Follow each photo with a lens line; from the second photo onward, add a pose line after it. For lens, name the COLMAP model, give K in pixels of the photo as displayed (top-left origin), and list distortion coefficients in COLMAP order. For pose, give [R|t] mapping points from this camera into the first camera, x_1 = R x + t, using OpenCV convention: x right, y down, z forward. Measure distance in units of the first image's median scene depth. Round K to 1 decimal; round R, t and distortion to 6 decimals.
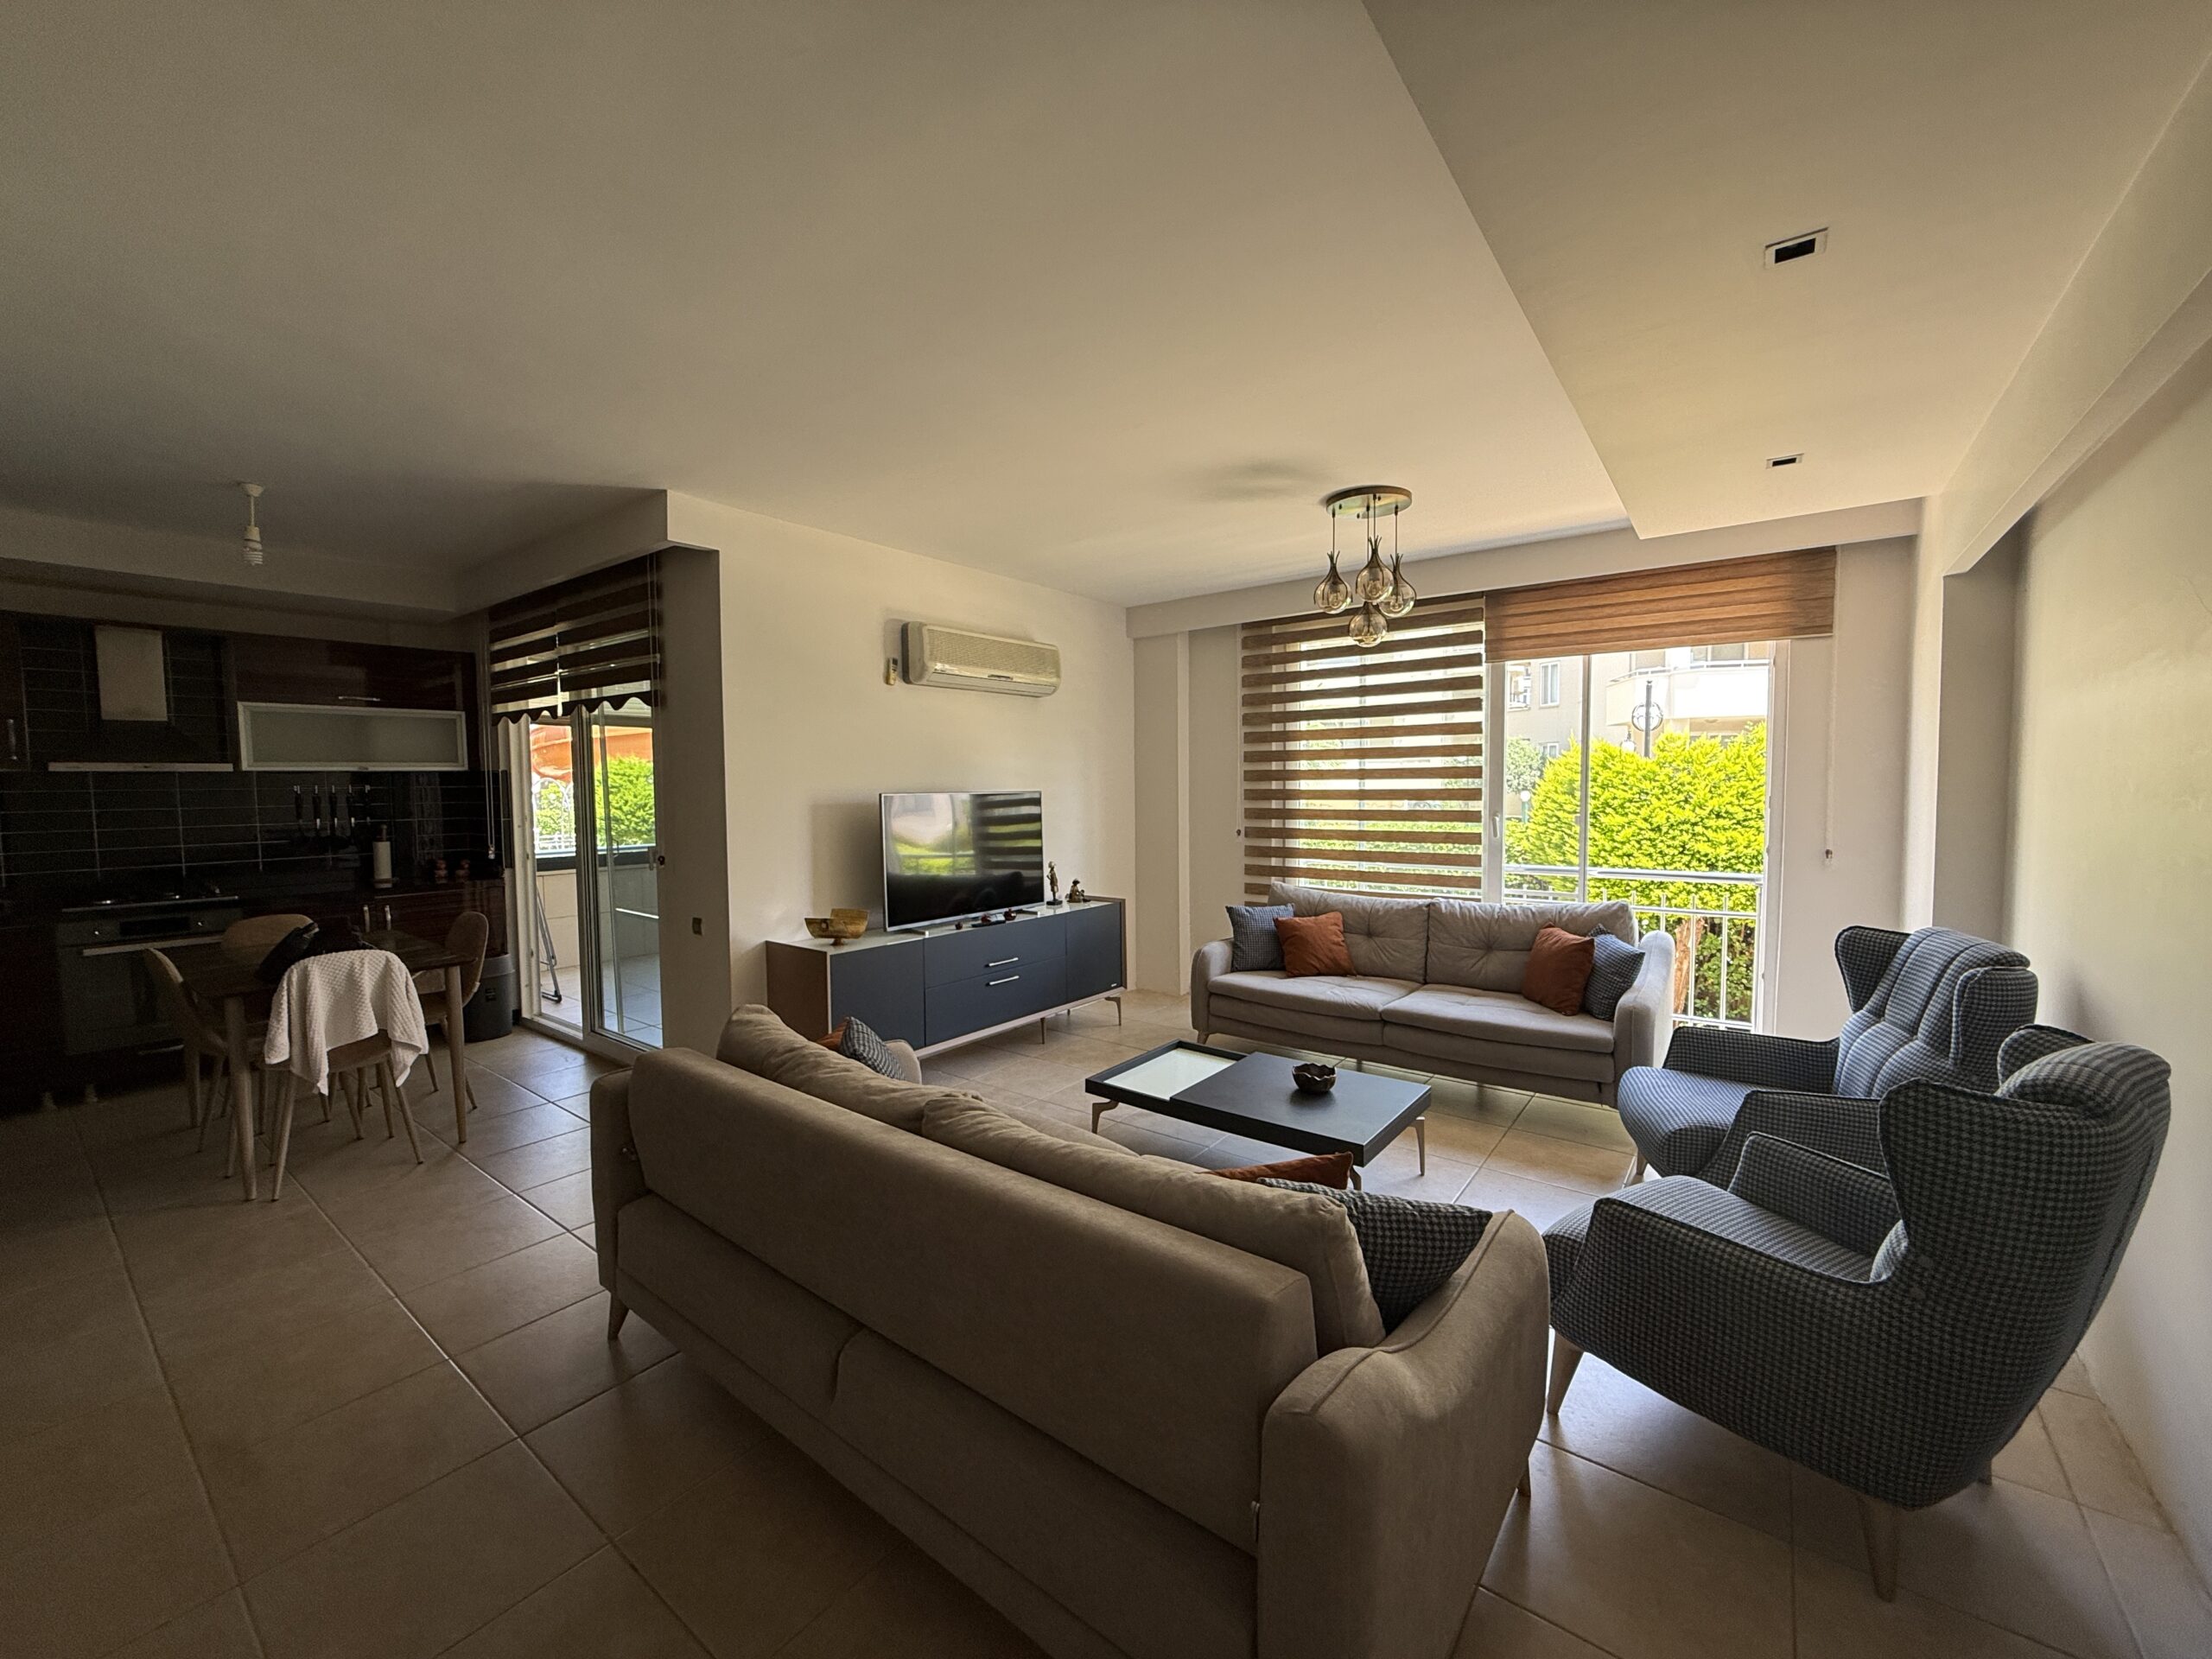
lens RADIAL K [[879.7, 0, 1104.9], [0, 879.7, 828.6], [0, 0, 1]] dist [0.001829, 0.000584]
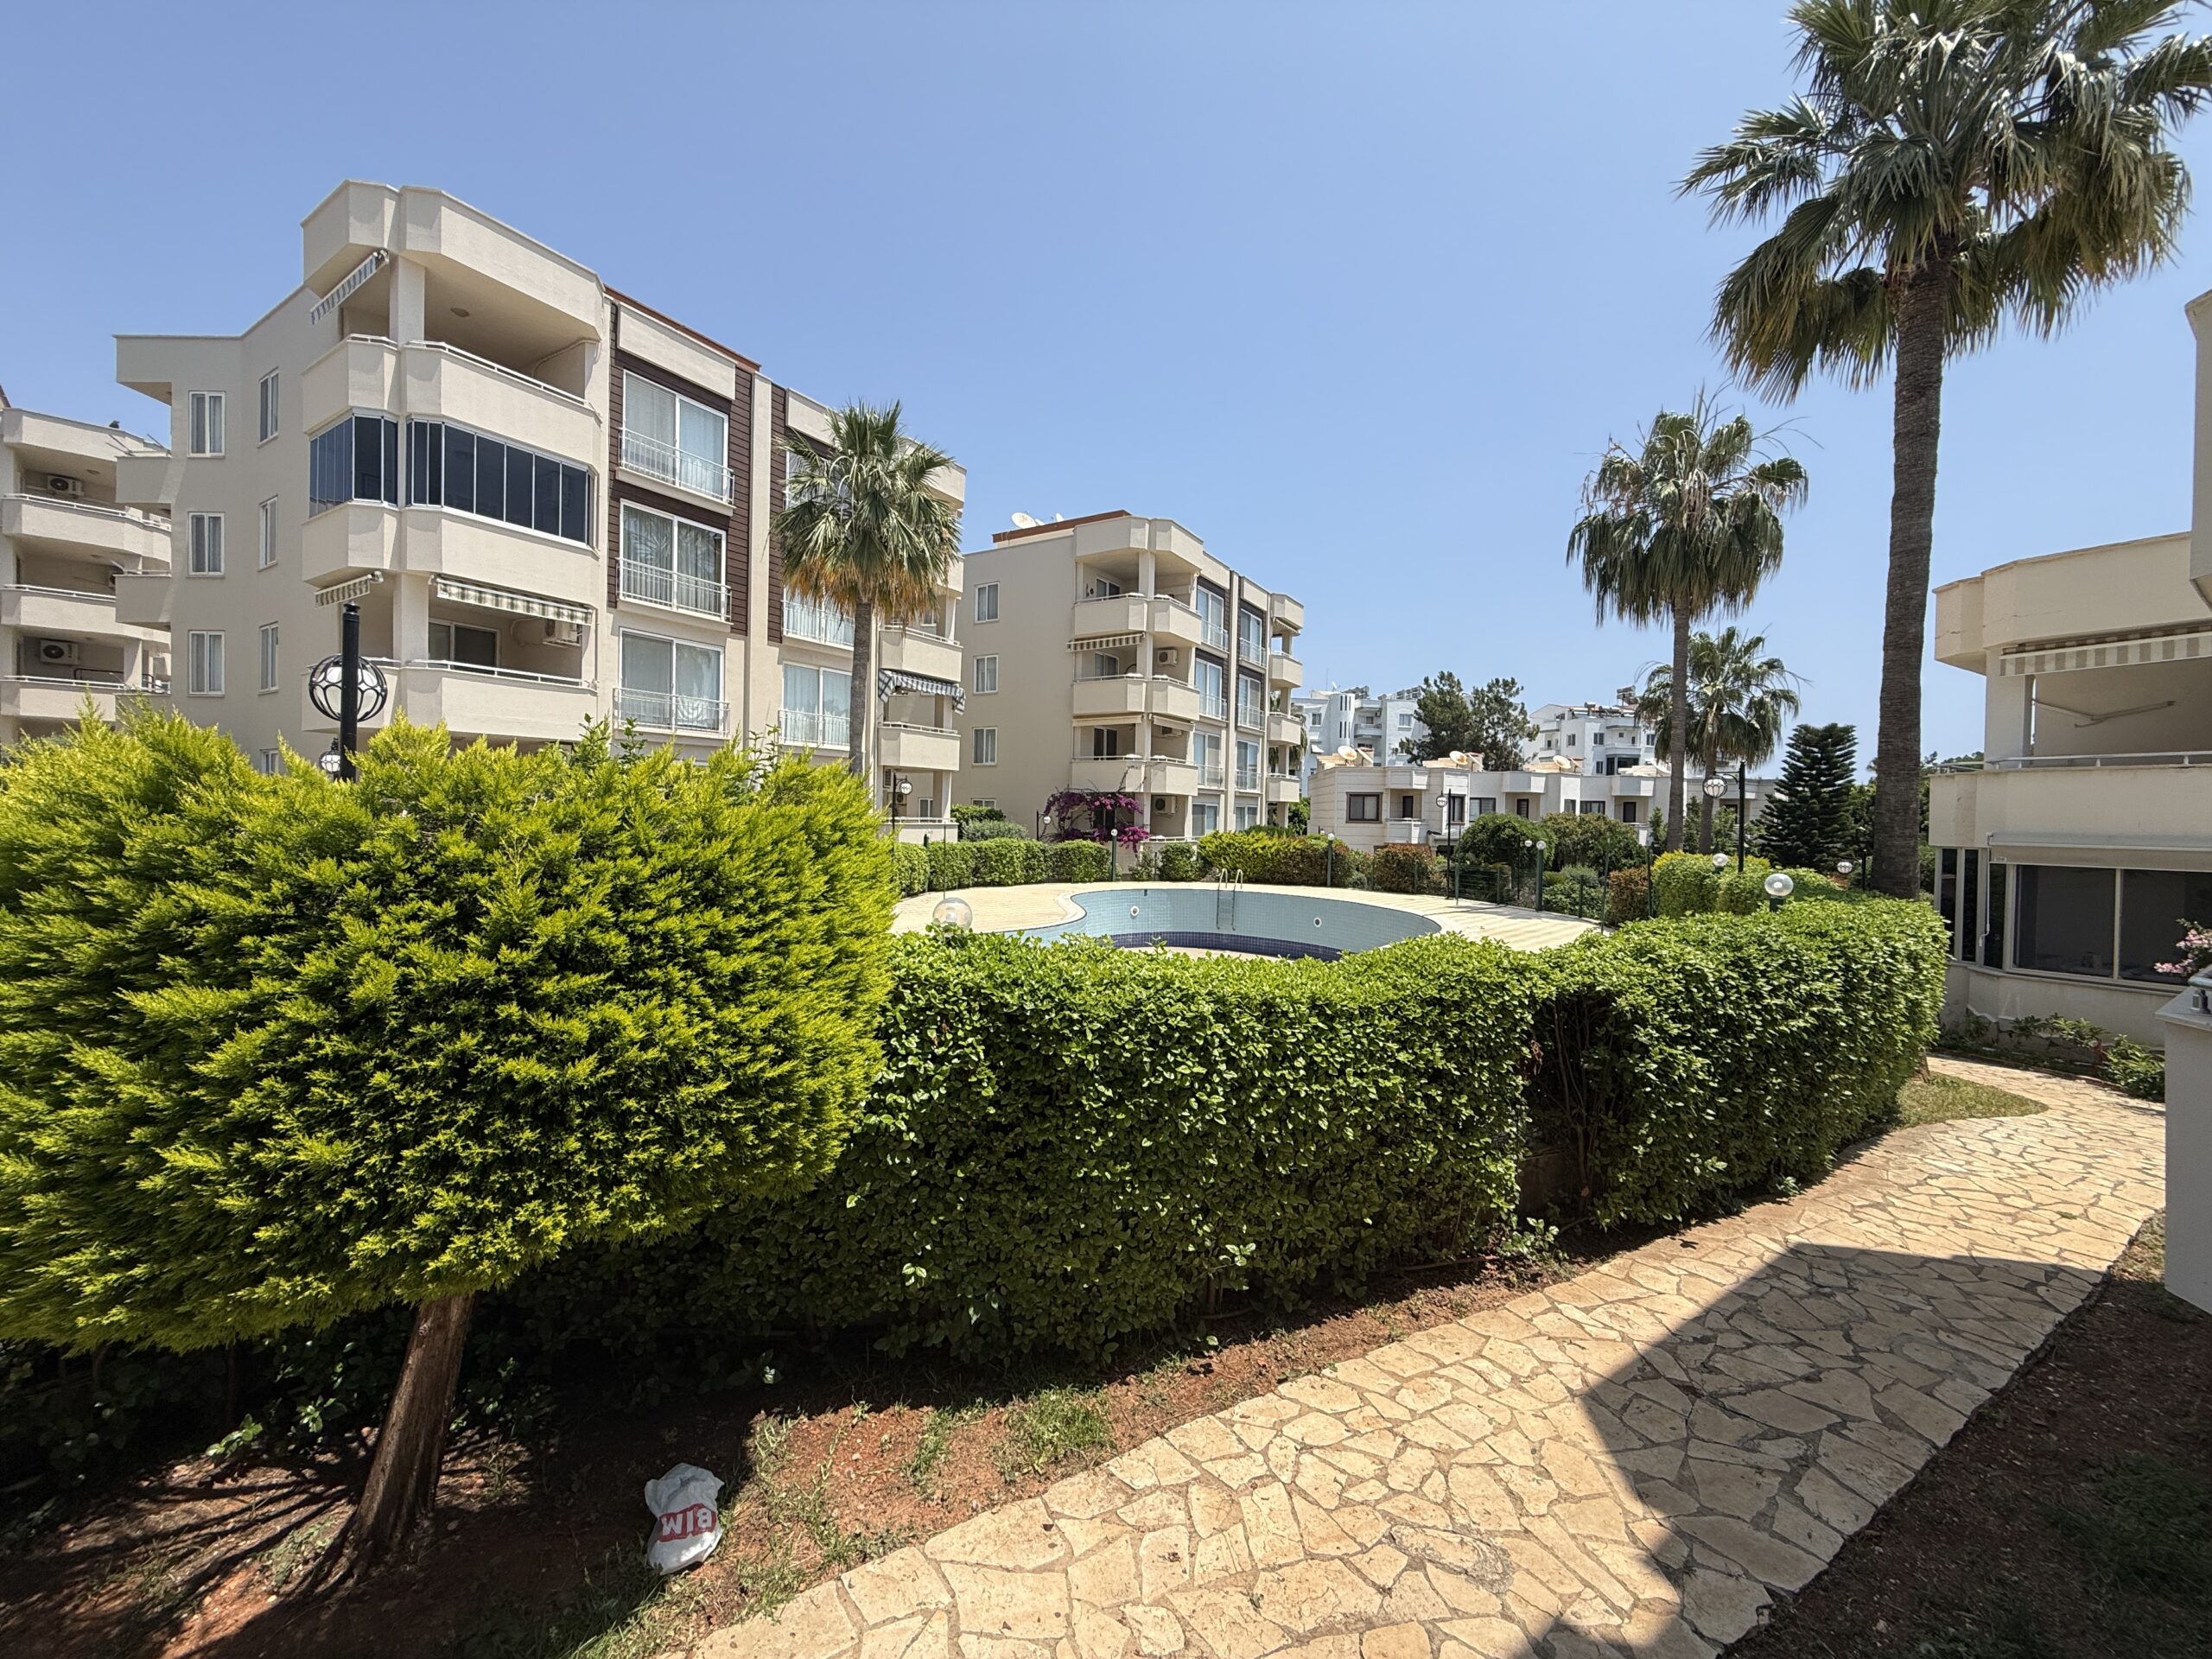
lens RADIAL K [[879.7, 0, 1106.1], [0, 879.7, 828.0], [0, 0, 1]] dist [0.001829, 0.000584]
pose [[0.322394, 0.000888, 0.946605, 0.533684], [0.028540, 0.999536, -0.010658, -0.067538], [-0.946175, 0.030452, 0.322219, 0.833603]]
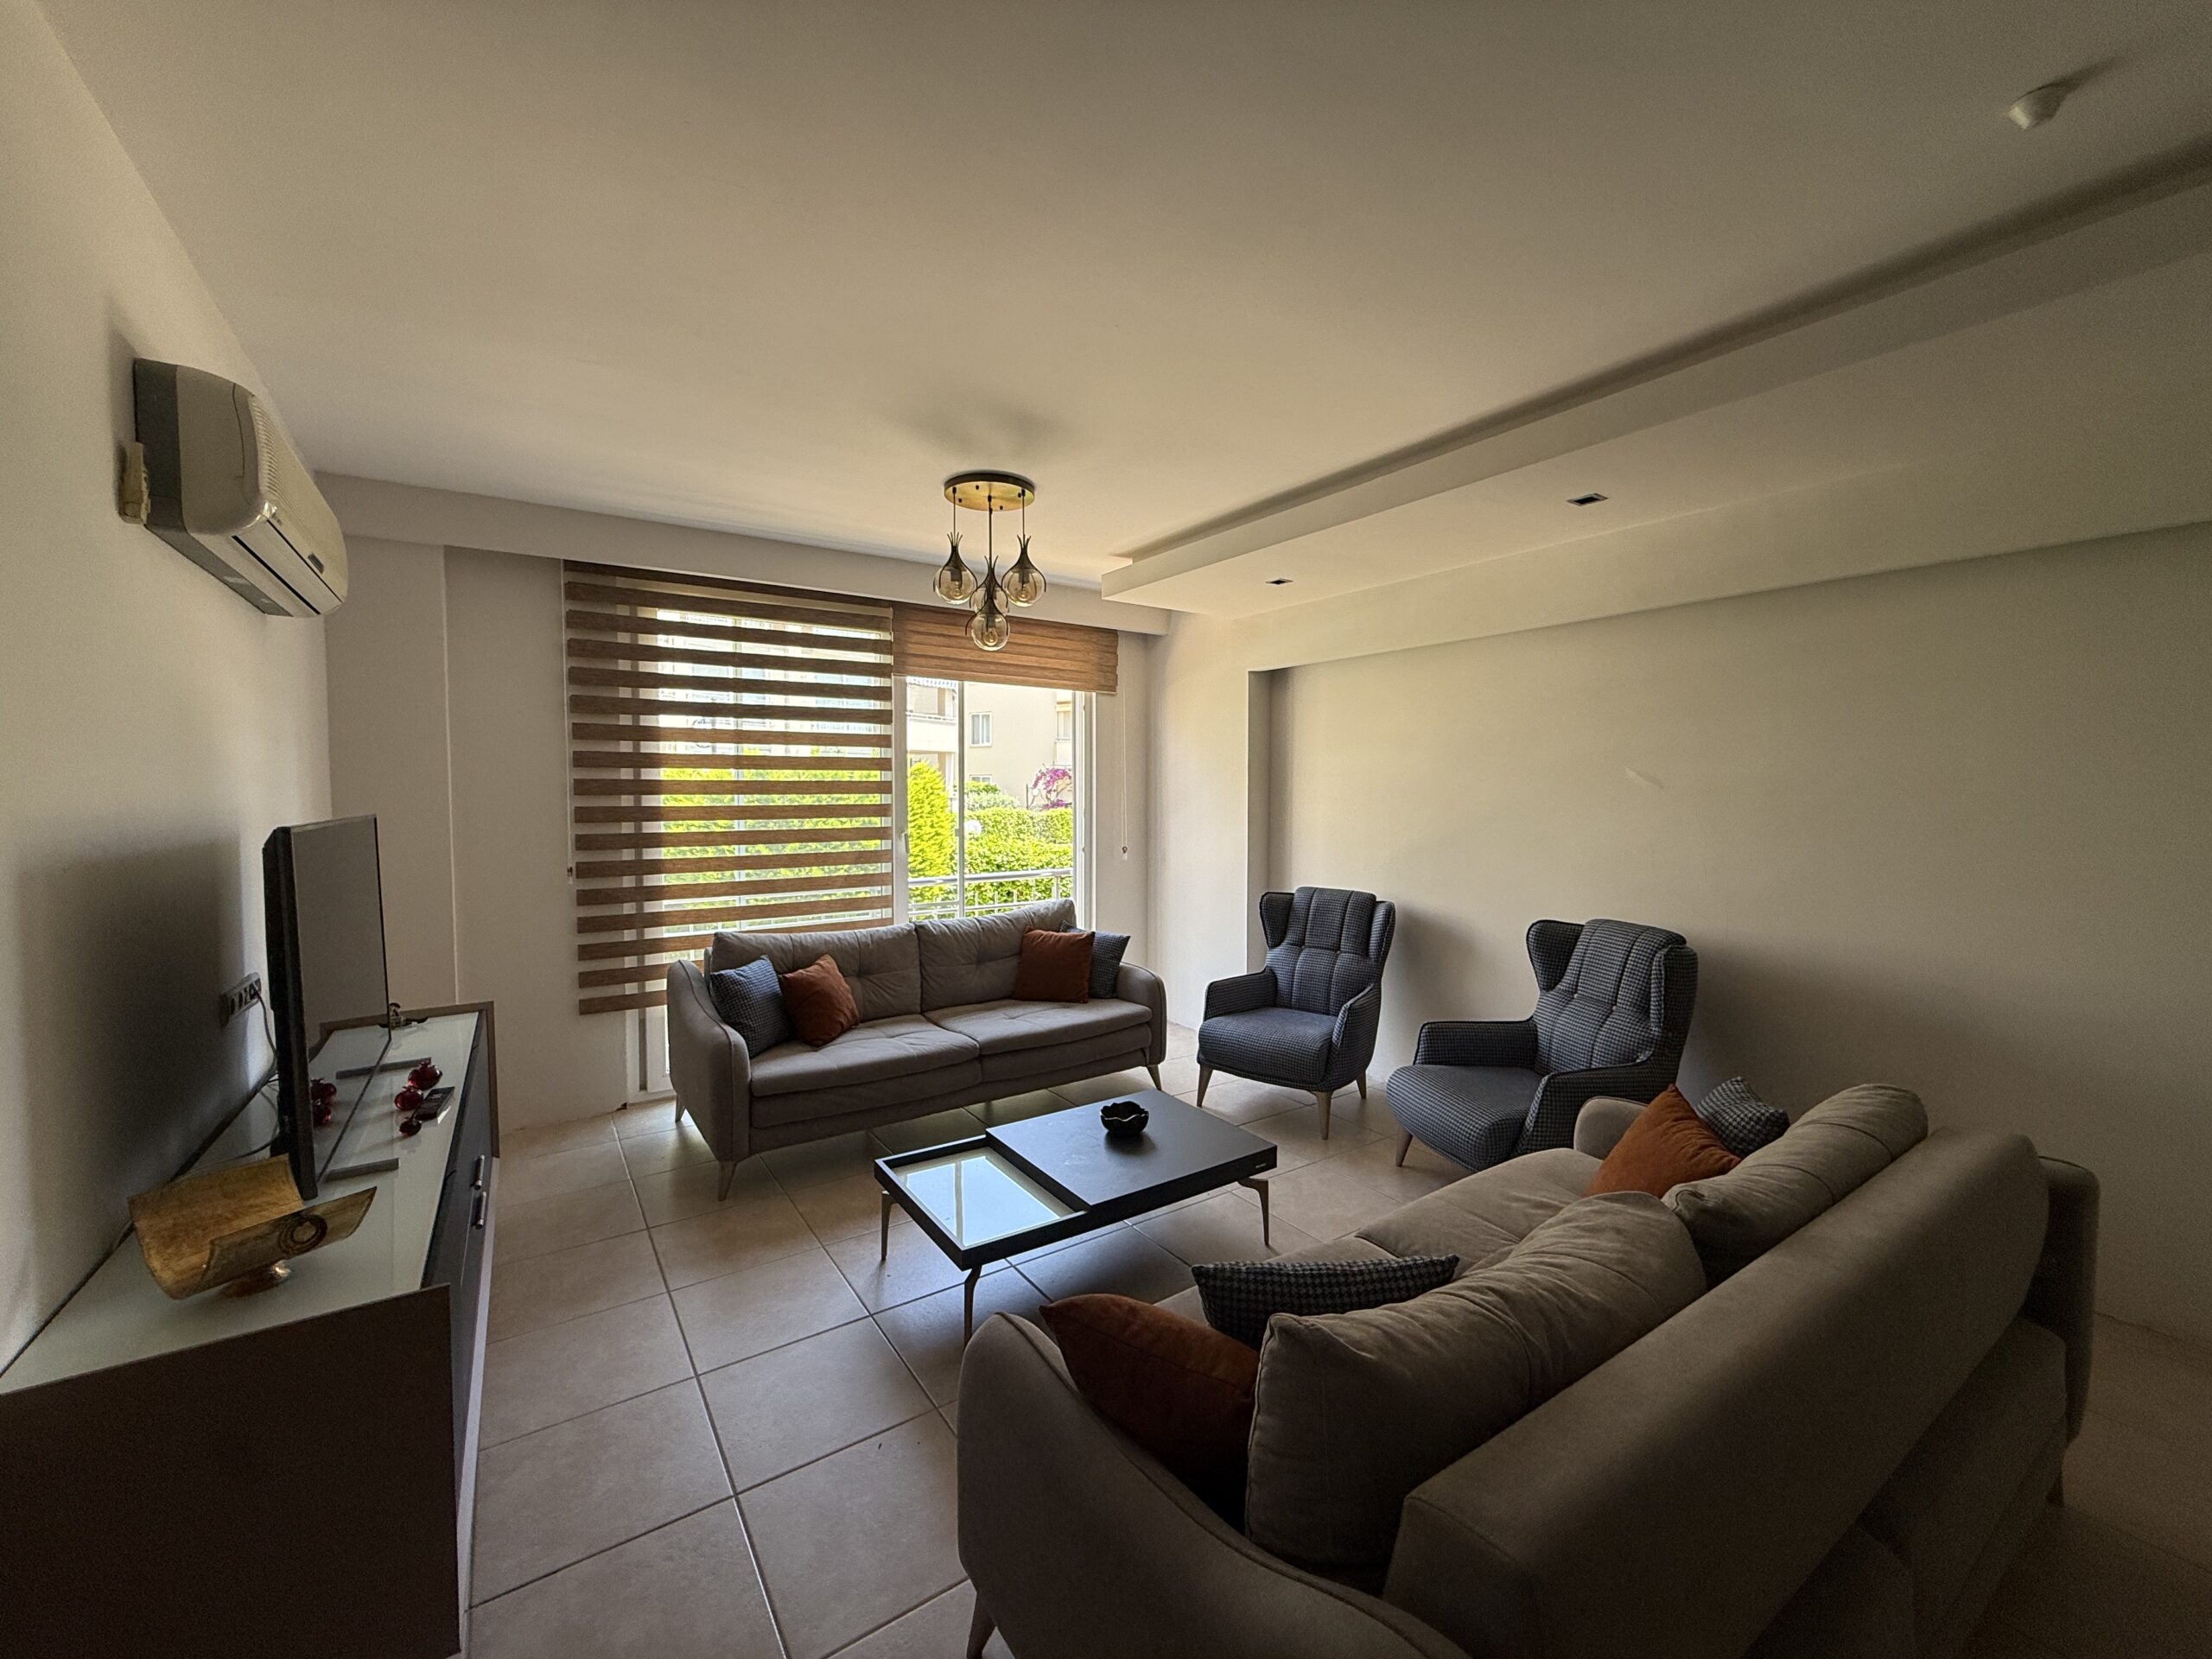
lens RADIAL K [[879.7, 0, 1115.7], [0, 879.7, 832.5], [0, 0, 1]] dist [0.001829, 0.000584]
pose [[0.308286, -0.037432, 0.950557, -0.359419], [0.046418, 0.998627, 0.024271, -0.022501], [-0.950161, 0.036641, 0.309600, 0.398508]]
